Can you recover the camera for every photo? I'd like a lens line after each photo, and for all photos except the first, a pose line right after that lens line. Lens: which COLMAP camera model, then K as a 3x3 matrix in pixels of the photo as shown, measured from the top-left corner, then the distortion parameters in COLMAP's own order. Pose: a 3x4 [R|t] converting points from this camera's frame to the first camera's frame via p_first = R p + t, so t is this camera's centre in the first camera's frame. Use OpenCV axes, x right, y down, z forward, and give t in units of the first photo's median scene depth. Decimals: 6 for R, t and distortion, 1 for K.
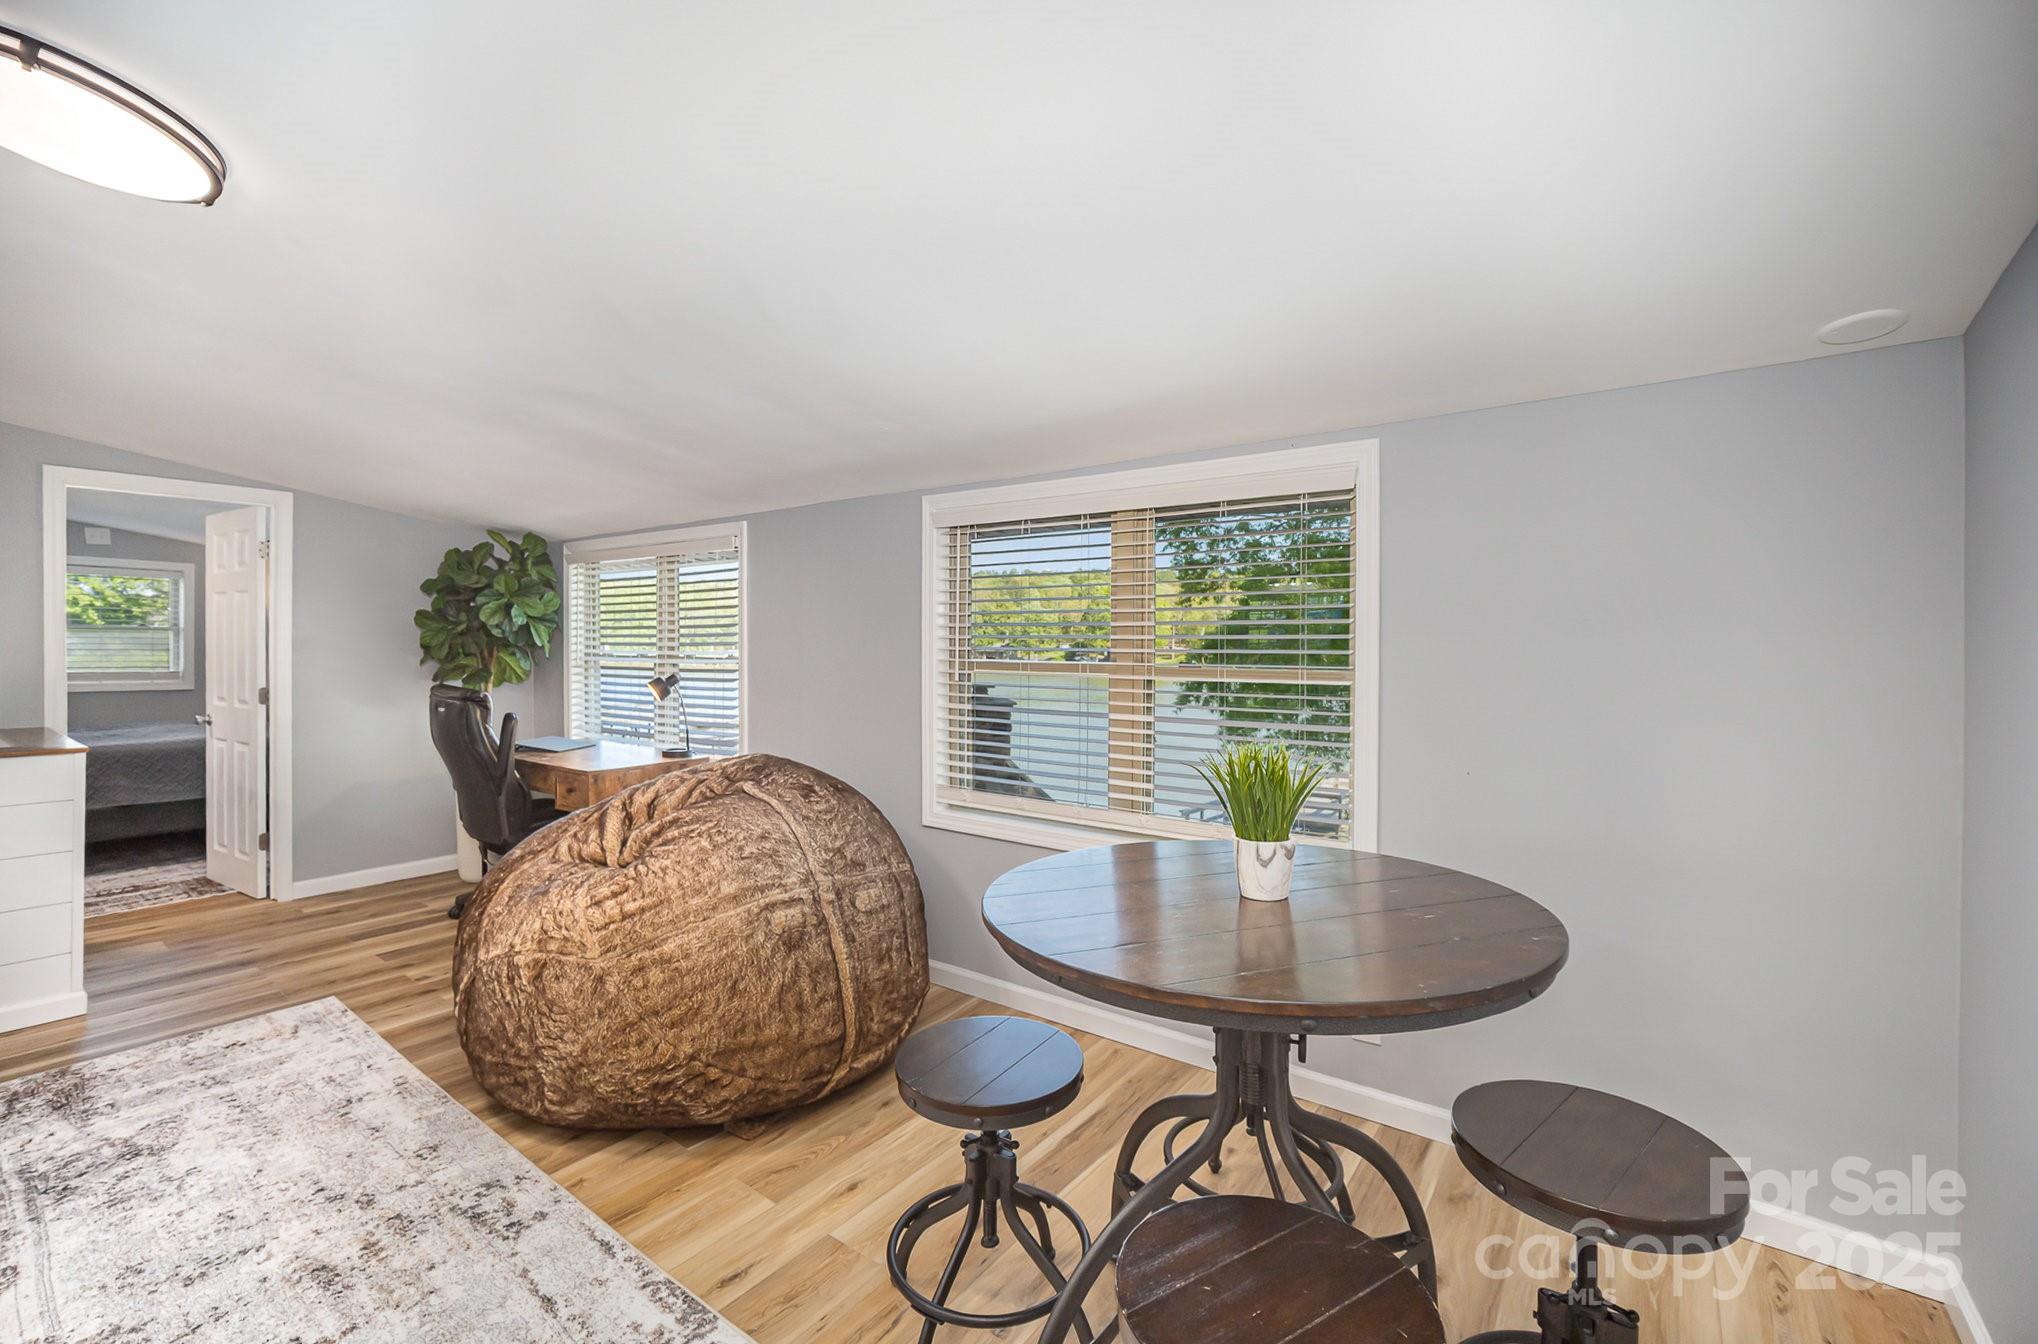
lens RADIAL K [[881.0, 0, 991.3], [0, 881.0, 658.1], [0, 0, 1]] dist [-0.016158, 0.006416]
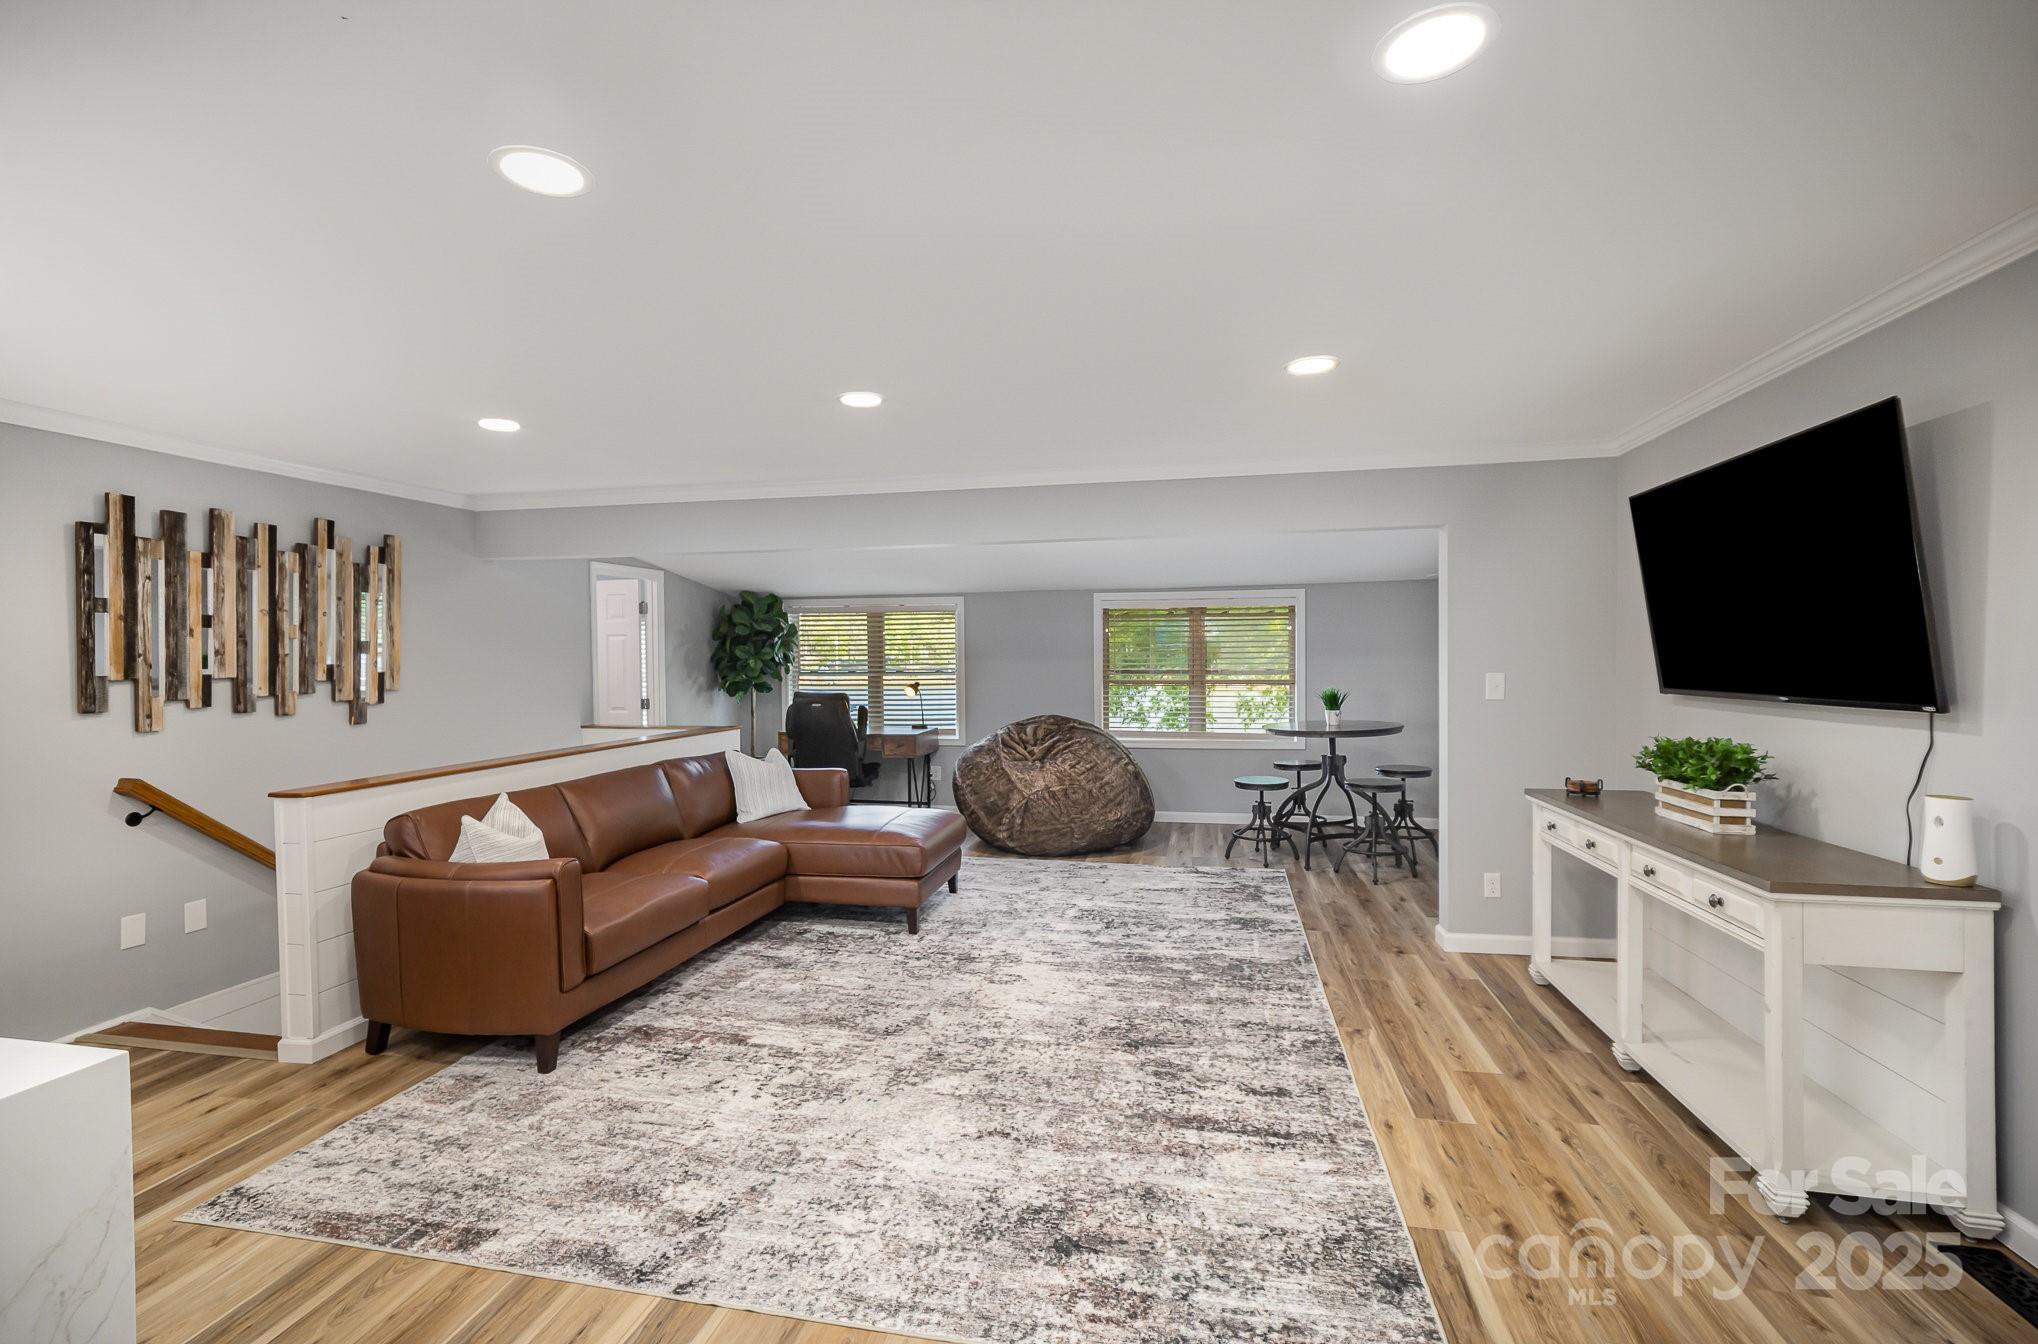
lens RADIAL K [[881.0, 0, 1035.2], [0, 881.0, 652.9], [0, 0, 1]] dist [-0.016158, 0.006416]
pose [[0.905459, -0.012772, 0.424241, -1.727549], [0.019319, 0.999751, -0.011135, -0.030201], [-0.423994, 0.018278, 0.905481, -1.370176]]
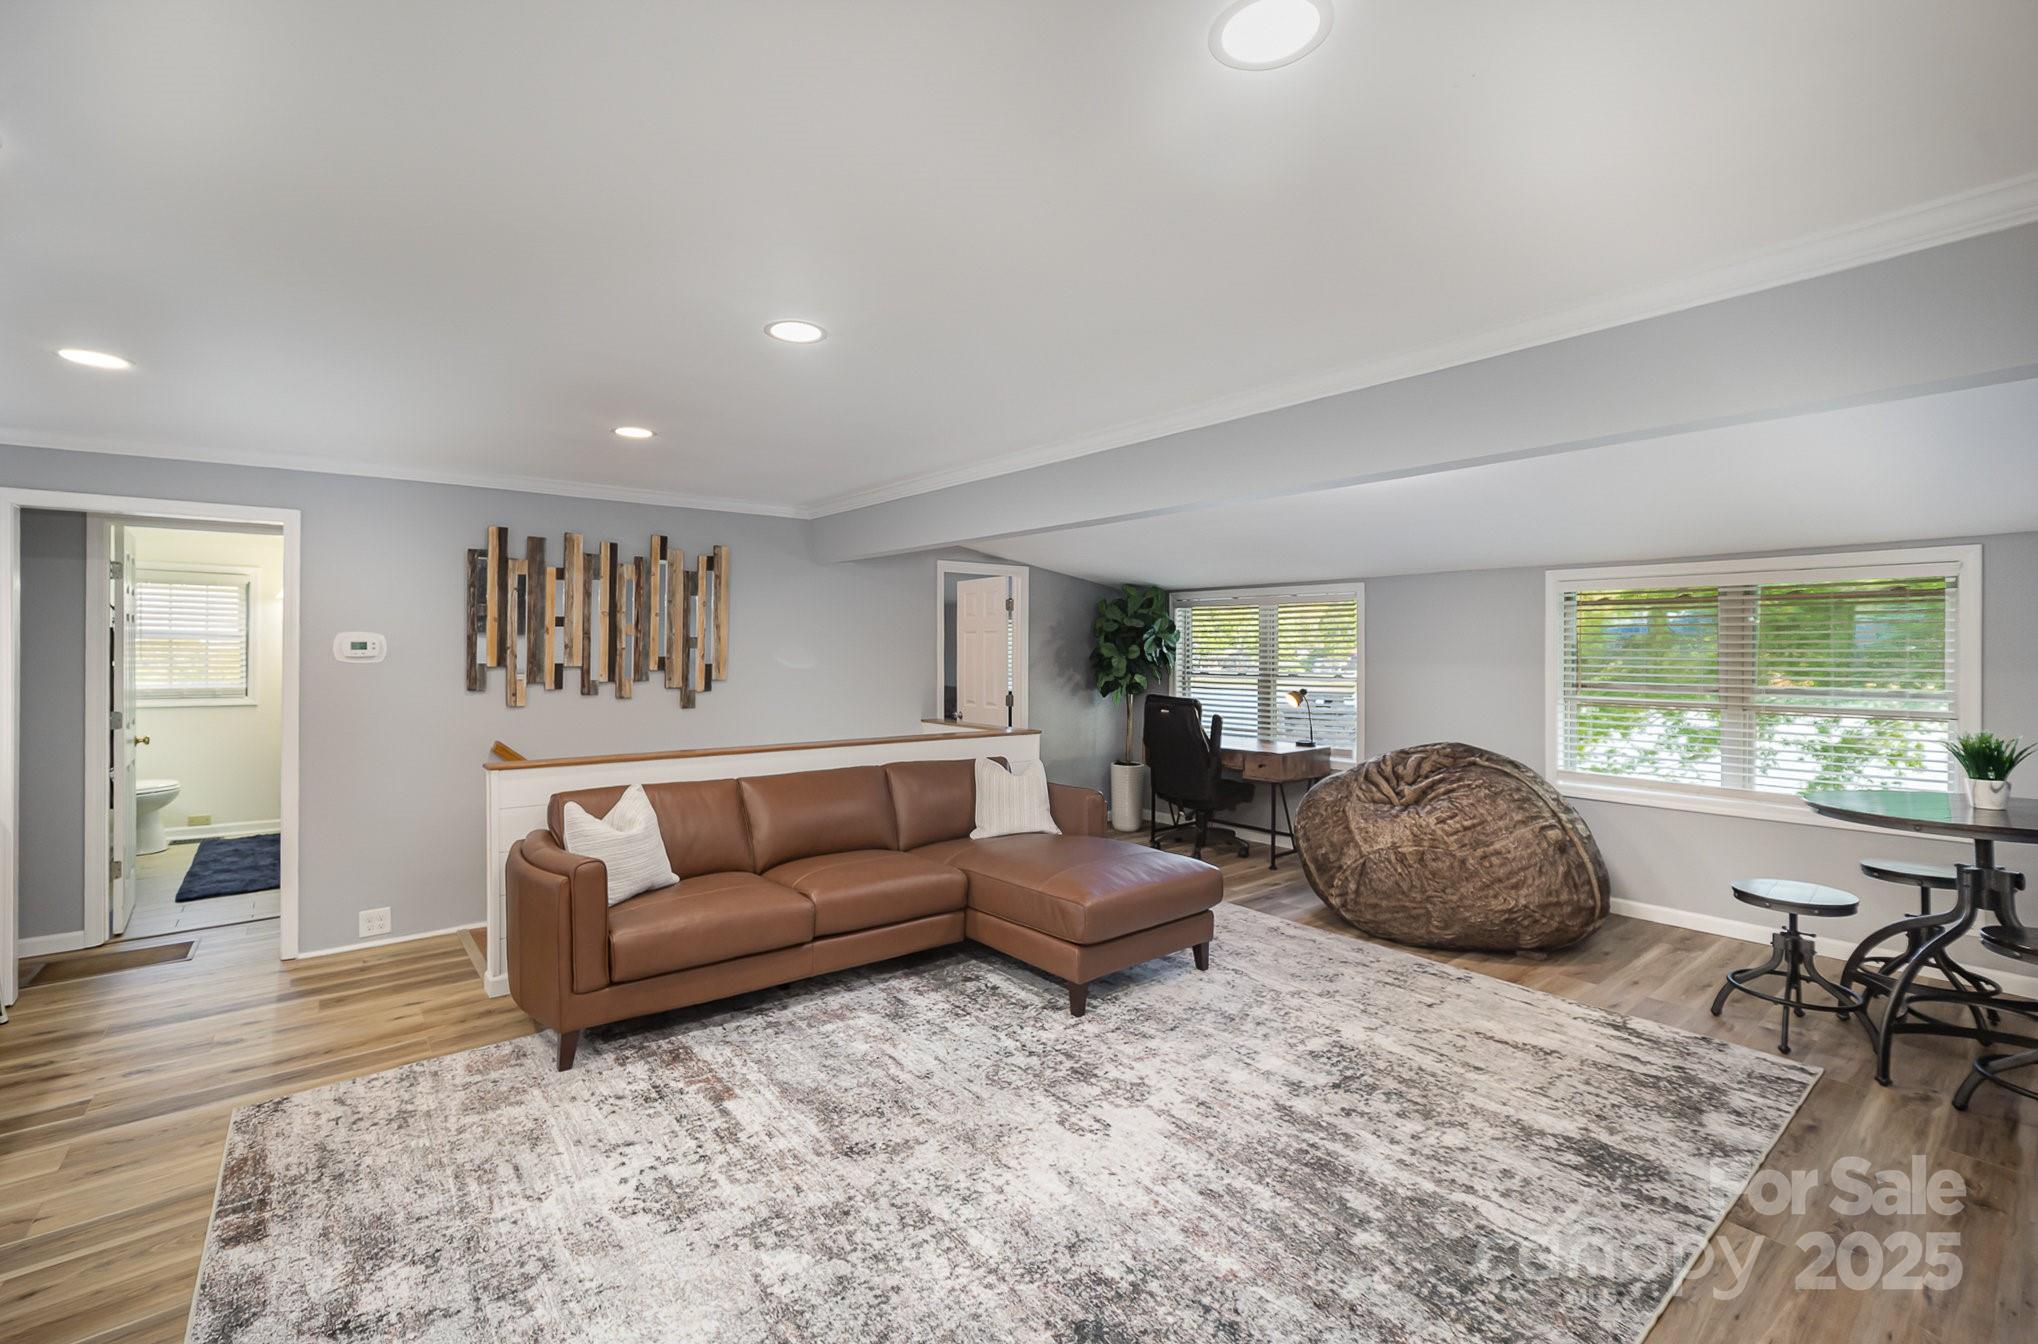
lens RADIAL K [[881.0, 0, 1011.5], [0, 881.0, 647.3], [0, 0, 1]] dist [-0.016158, 0.006416]
pose [[0.969437, -0.001964, -0.245331, -0.901312], [-0.002709, 0.999821, -0.018707, -0.040467], [0.245324, 0.018800, 0.969259, -0.993875]]
